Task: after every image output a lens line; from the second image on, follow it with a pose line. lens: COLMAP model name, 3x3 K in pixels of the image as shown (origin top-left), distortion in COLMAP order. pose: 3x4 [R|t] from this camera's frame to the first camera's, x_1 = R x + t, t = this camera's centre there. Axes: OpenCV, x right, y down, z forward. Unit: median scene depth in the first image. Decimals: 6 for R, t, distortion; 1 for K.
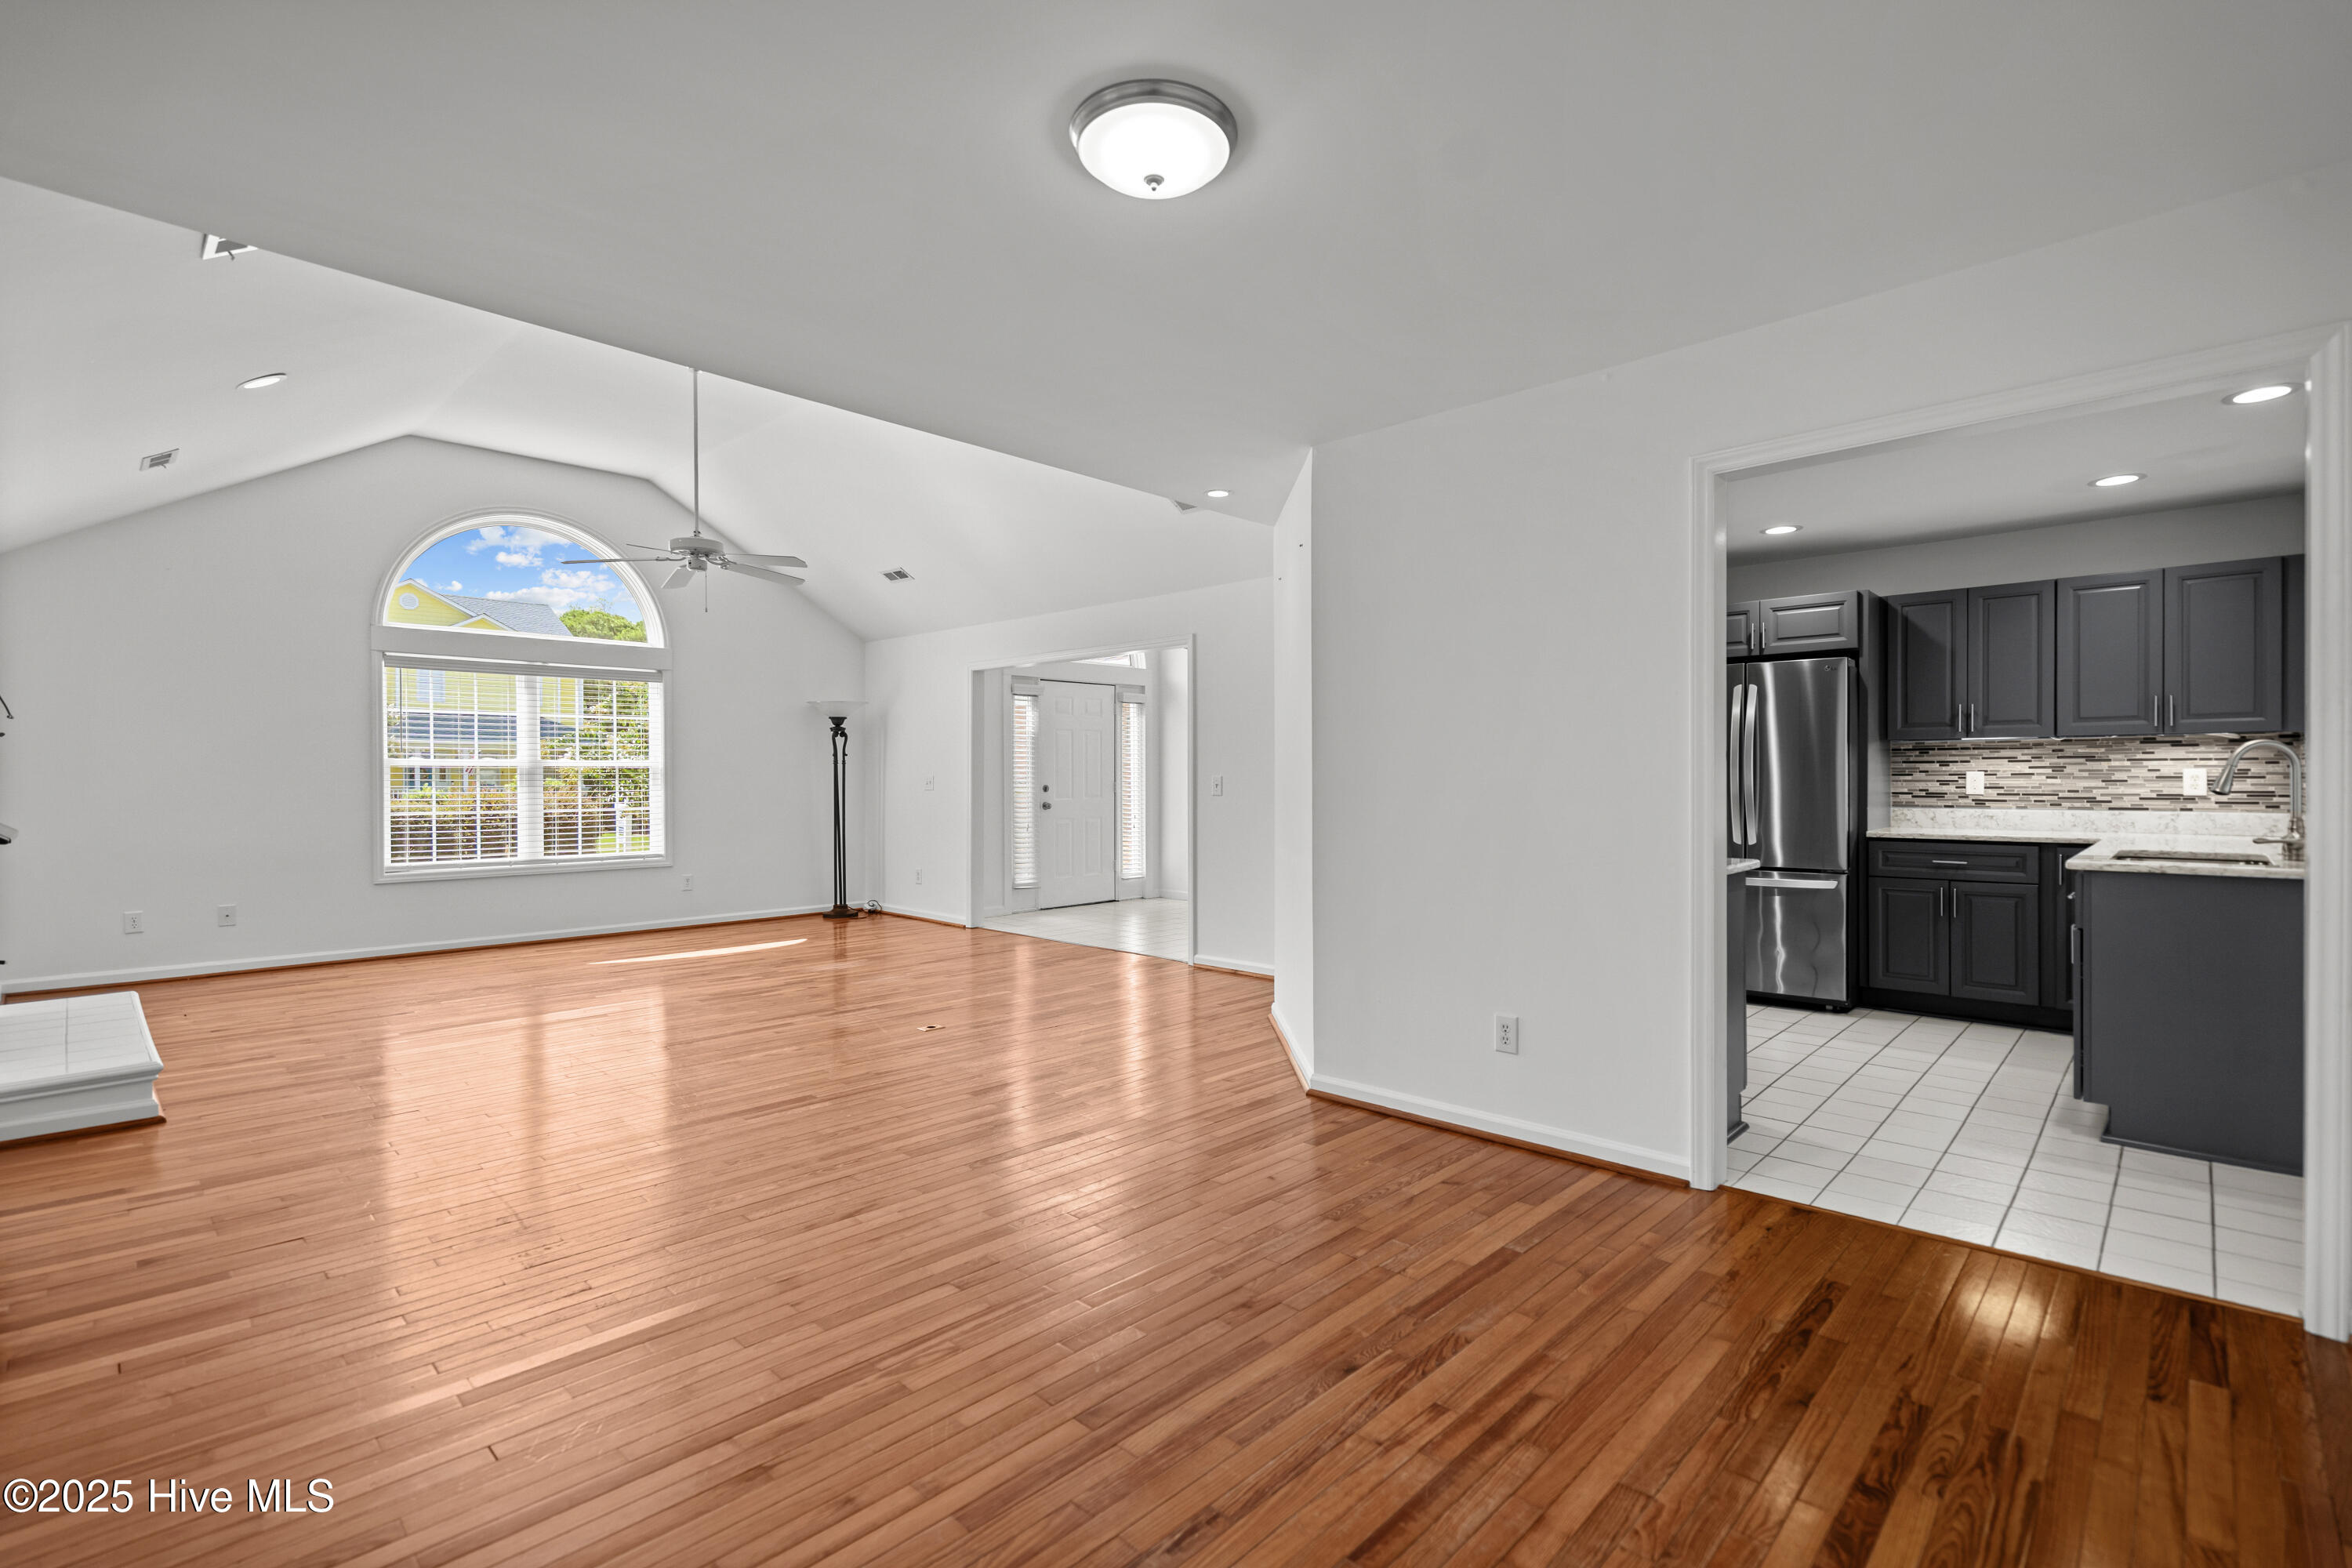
lens RADIAL K [[1075.9, 0, 1170.2], [0, 1075.9, 785.9], [0, 0, 1]] dist [-0.006109, 0.004066]
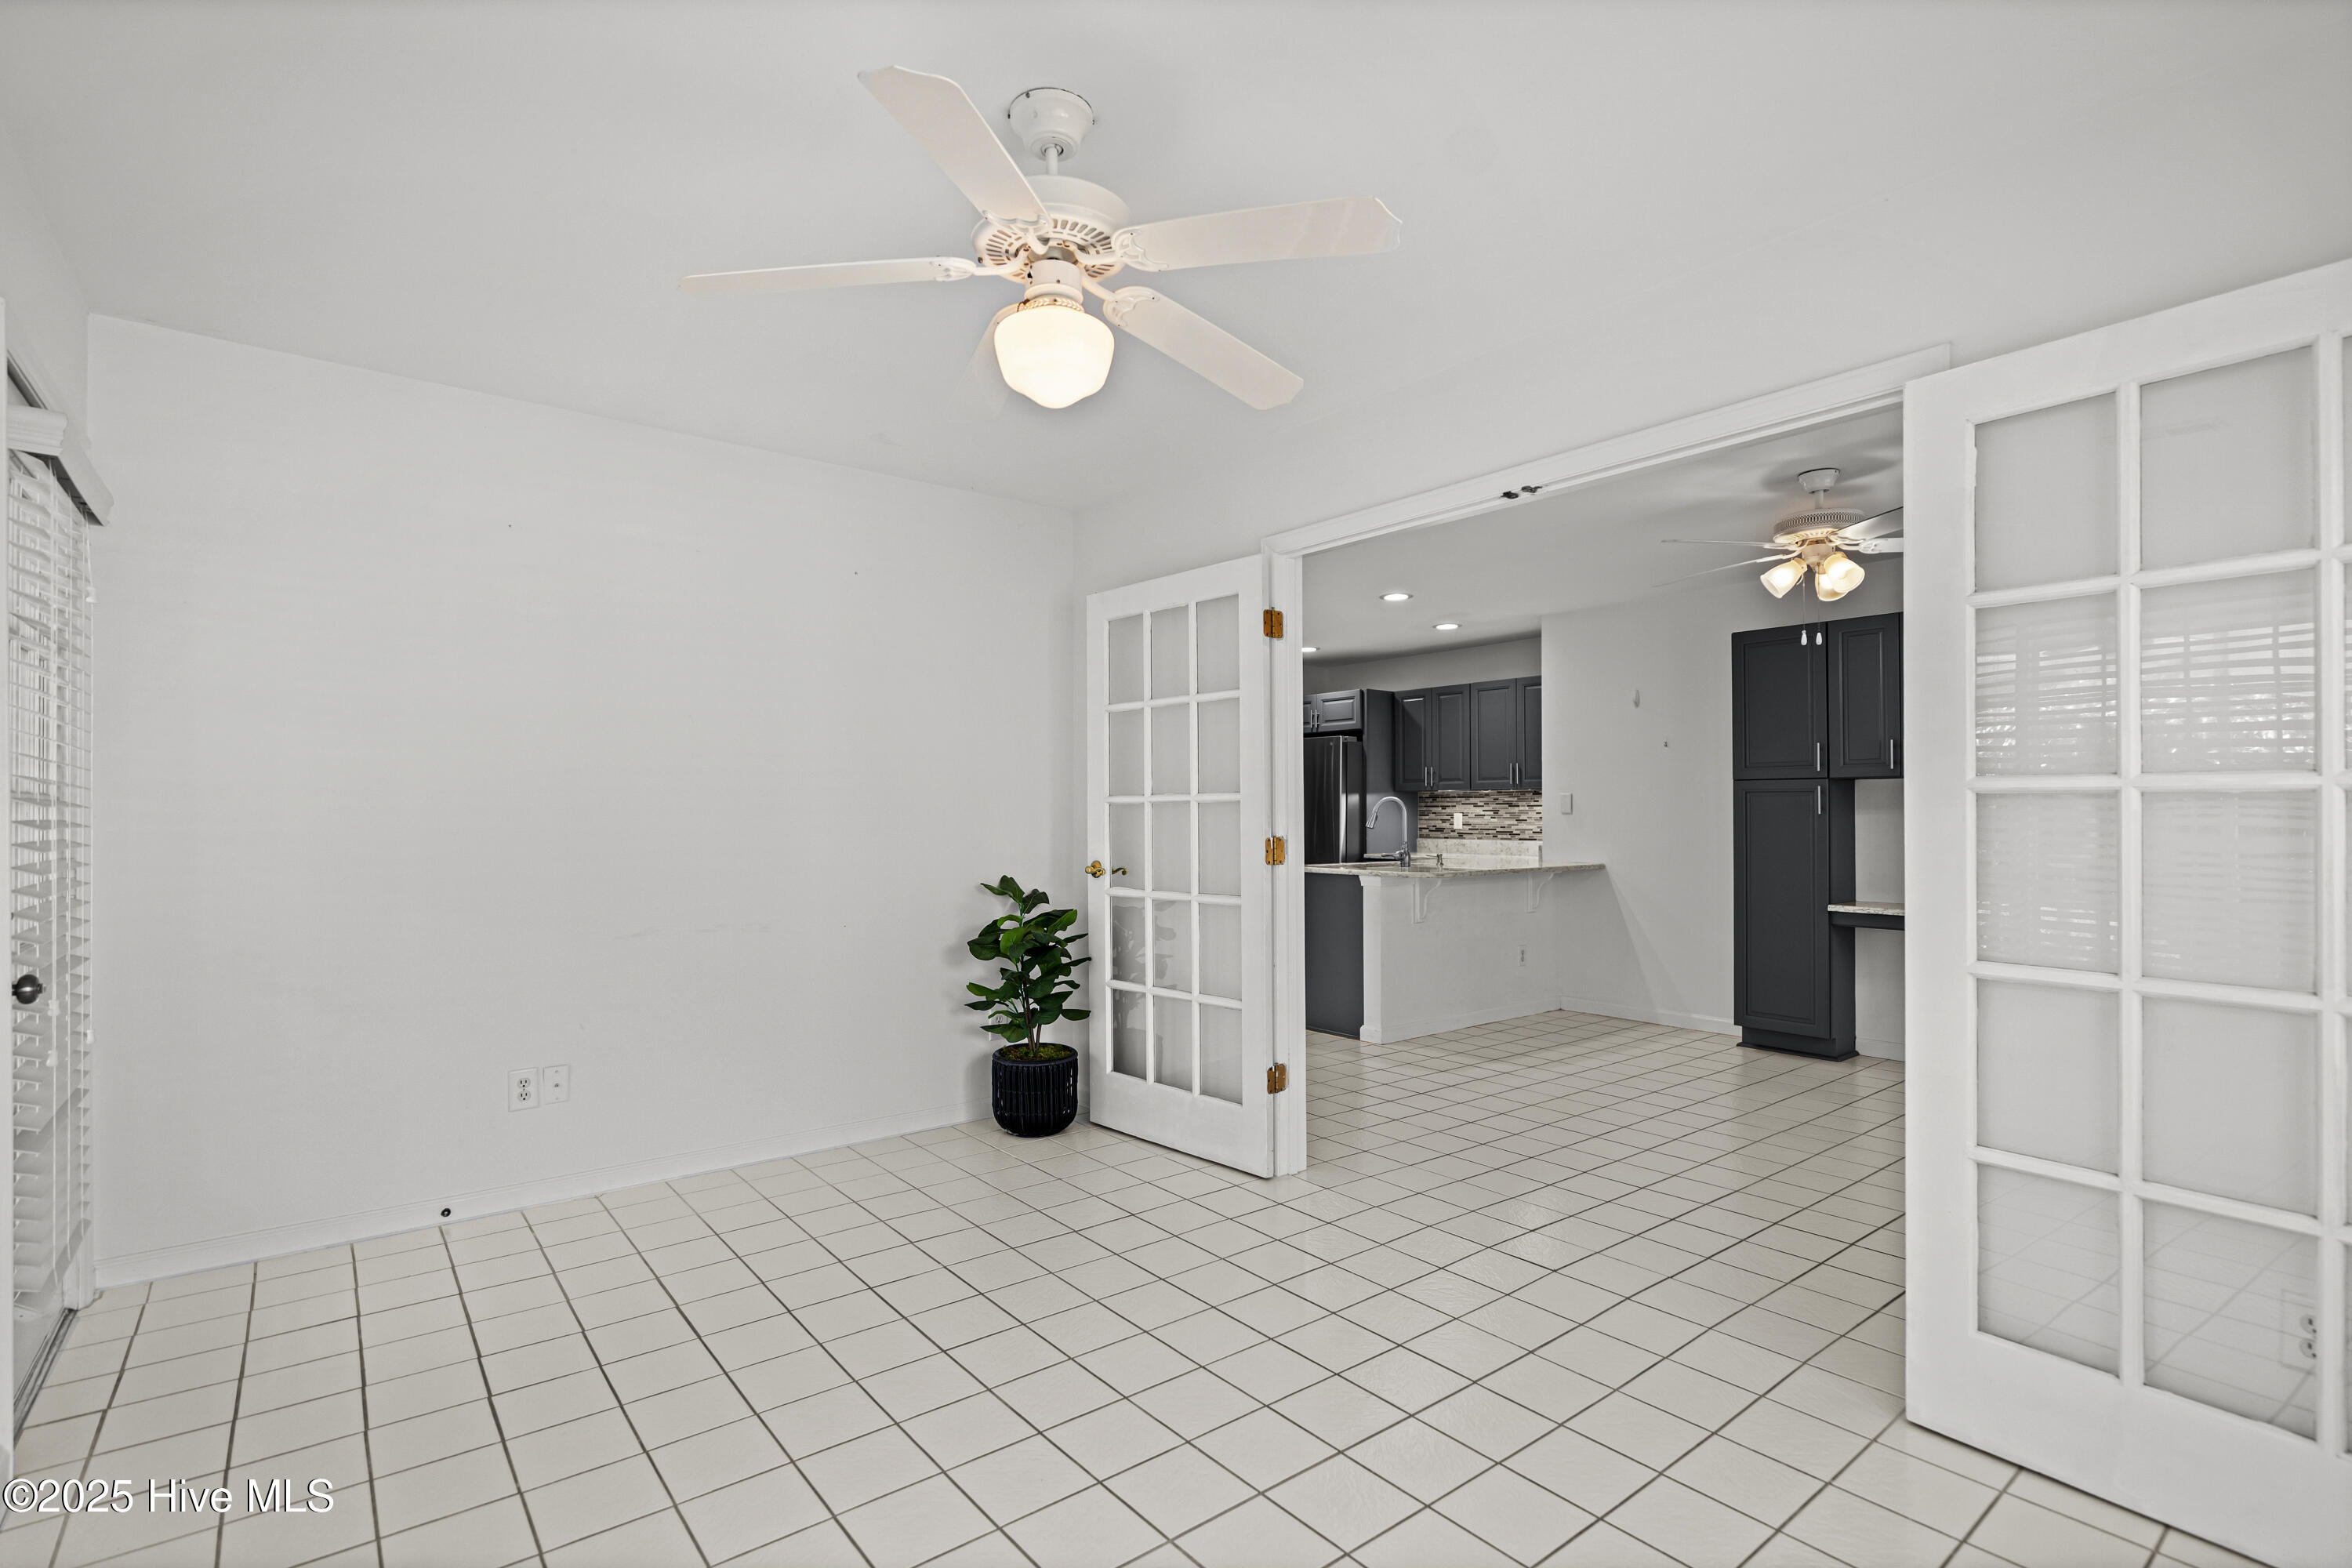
lens RADIAL K [[1075.9, 0, 1184.8], [0, 1075.9, 826.1], [0, 0, 1]] dist [-0.006109, 0.004066]
pose [[0.991461, 0.002396, -0.130381, 0.595421], [-0.001852, 0.999989, 0.004297, -0.001901], [0.130390, -0.004019, 0.991455, -0.488529]]
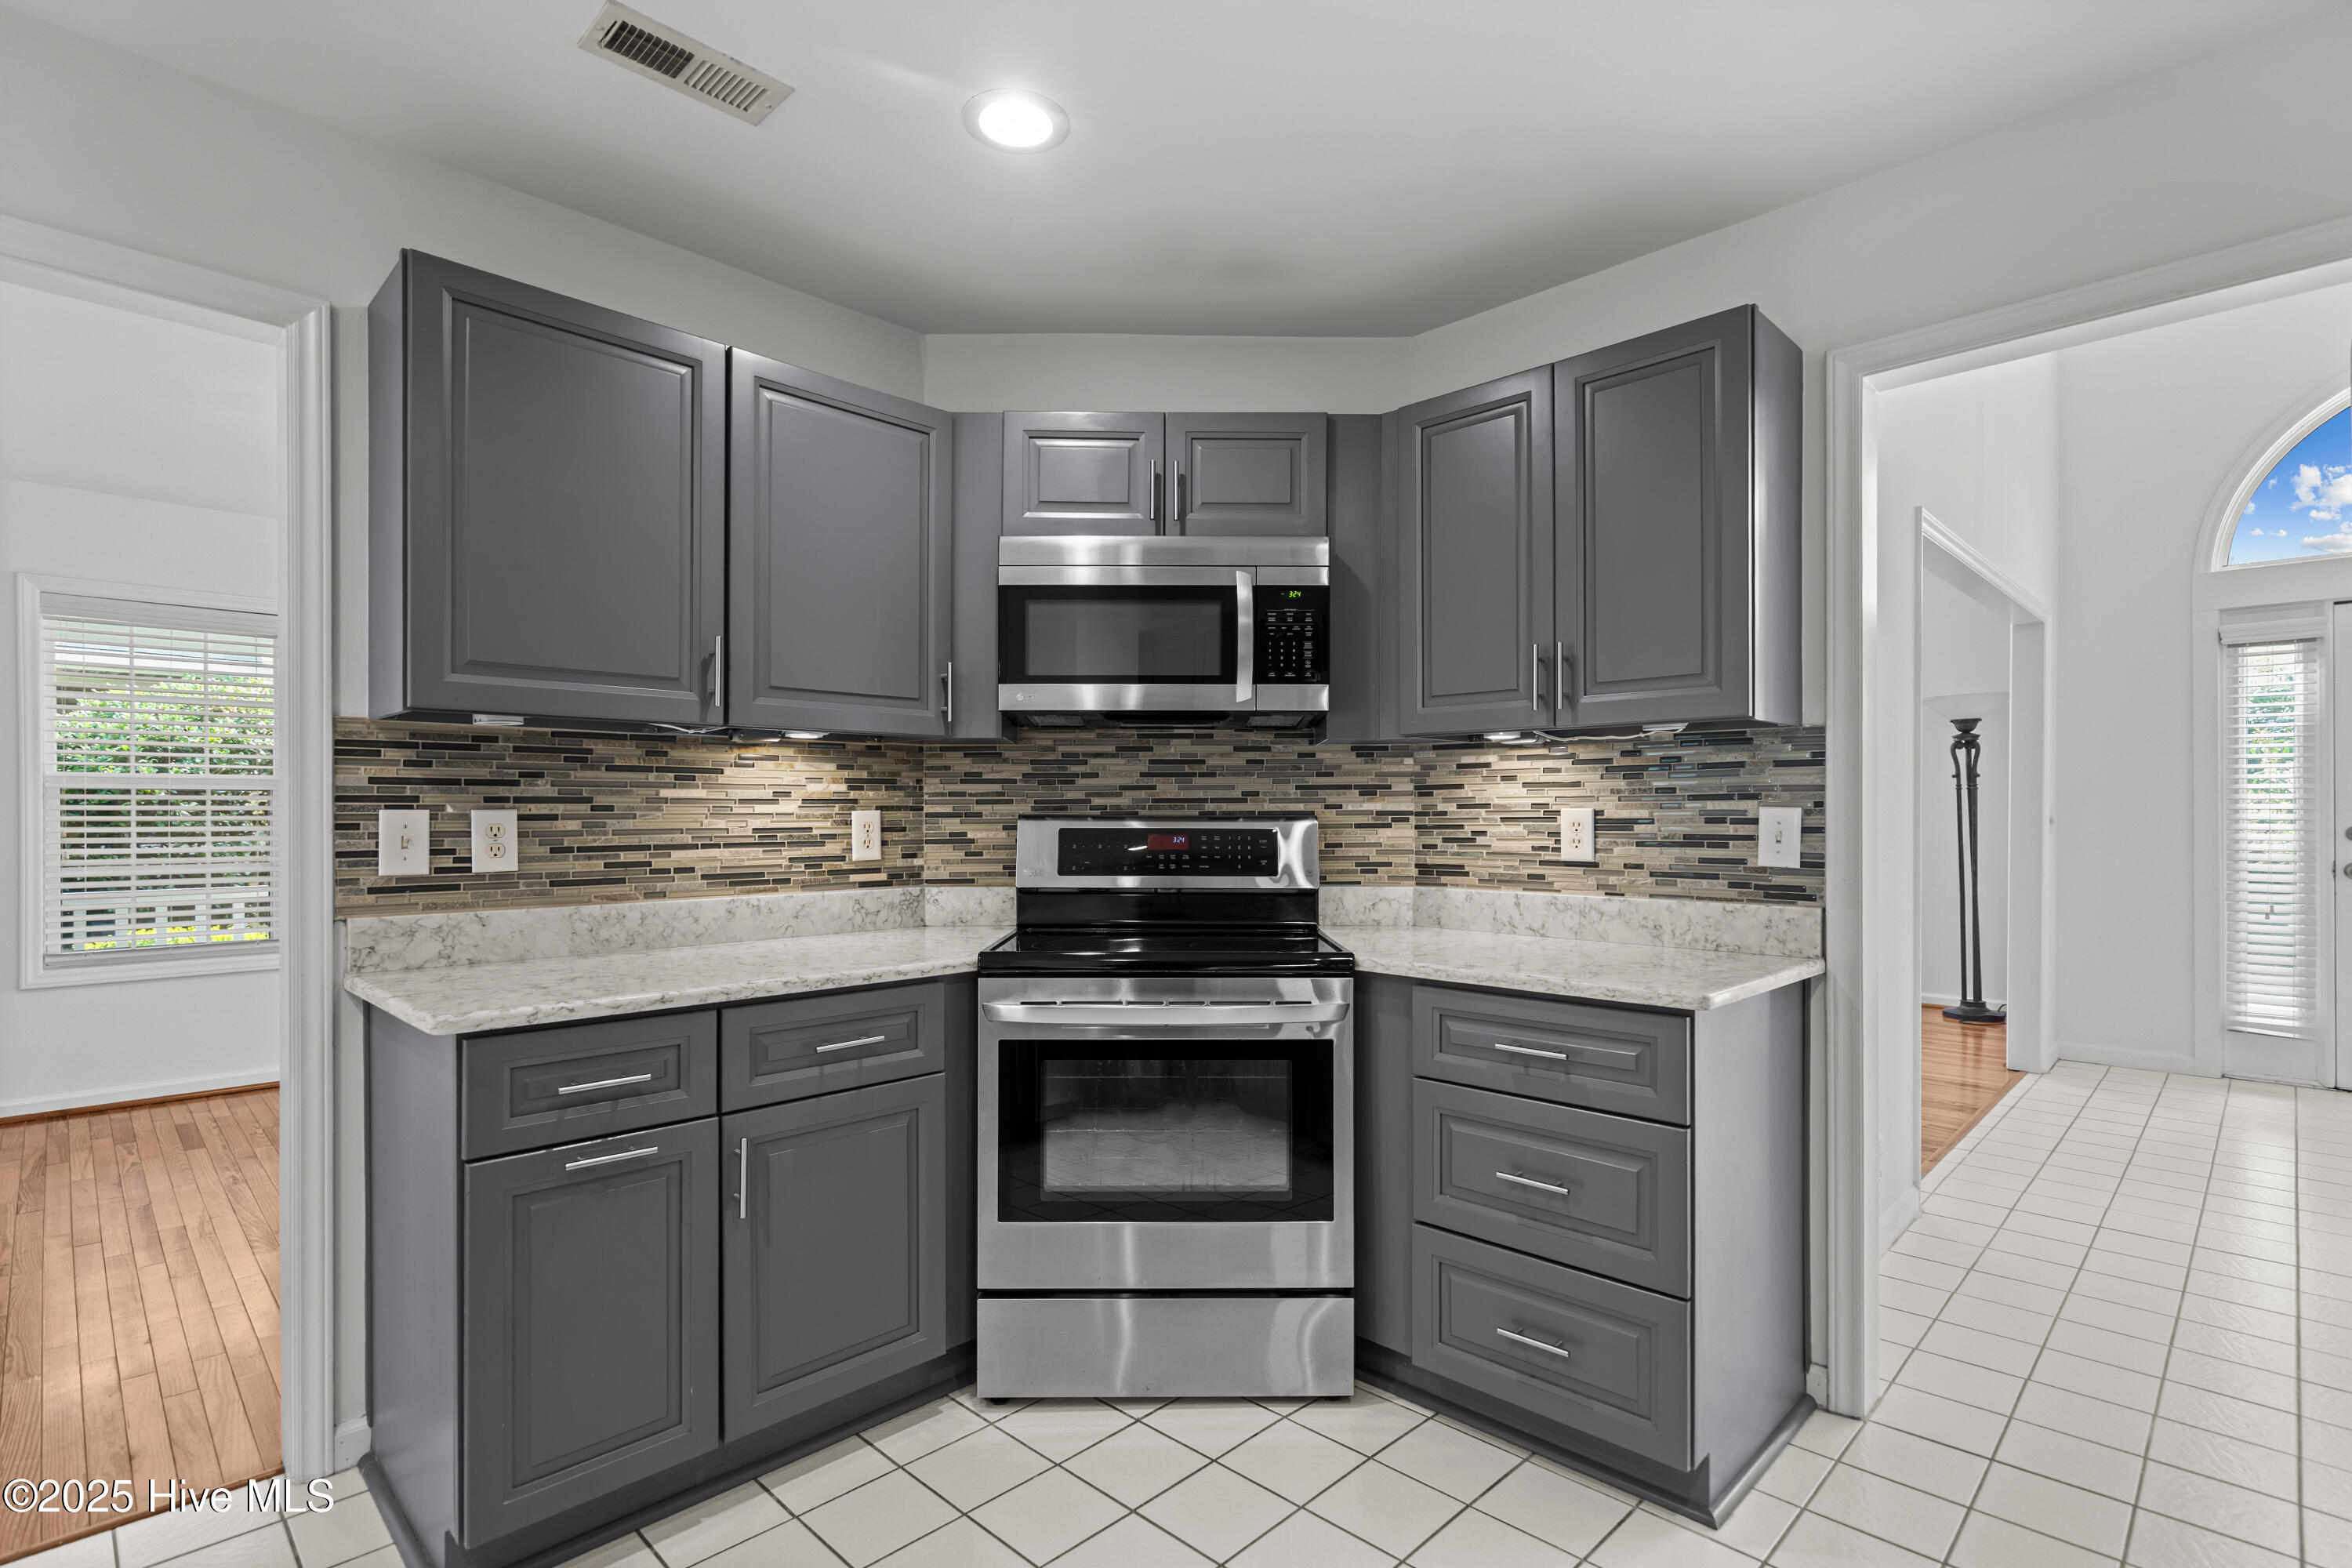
lens RADIAL K [[1123.3, 0, 1175.6], [0, 1123.3, 813.5], [0, 0, 1]] dist [-0.007905, 0.000470]
pose [[-0.011161, 0.004696, -0.999927, 0.665165], [-0.006098, 0.999970, 0.004764, -0.009912], [0.999919, 0.006151, -0.011132, 0.877563]]
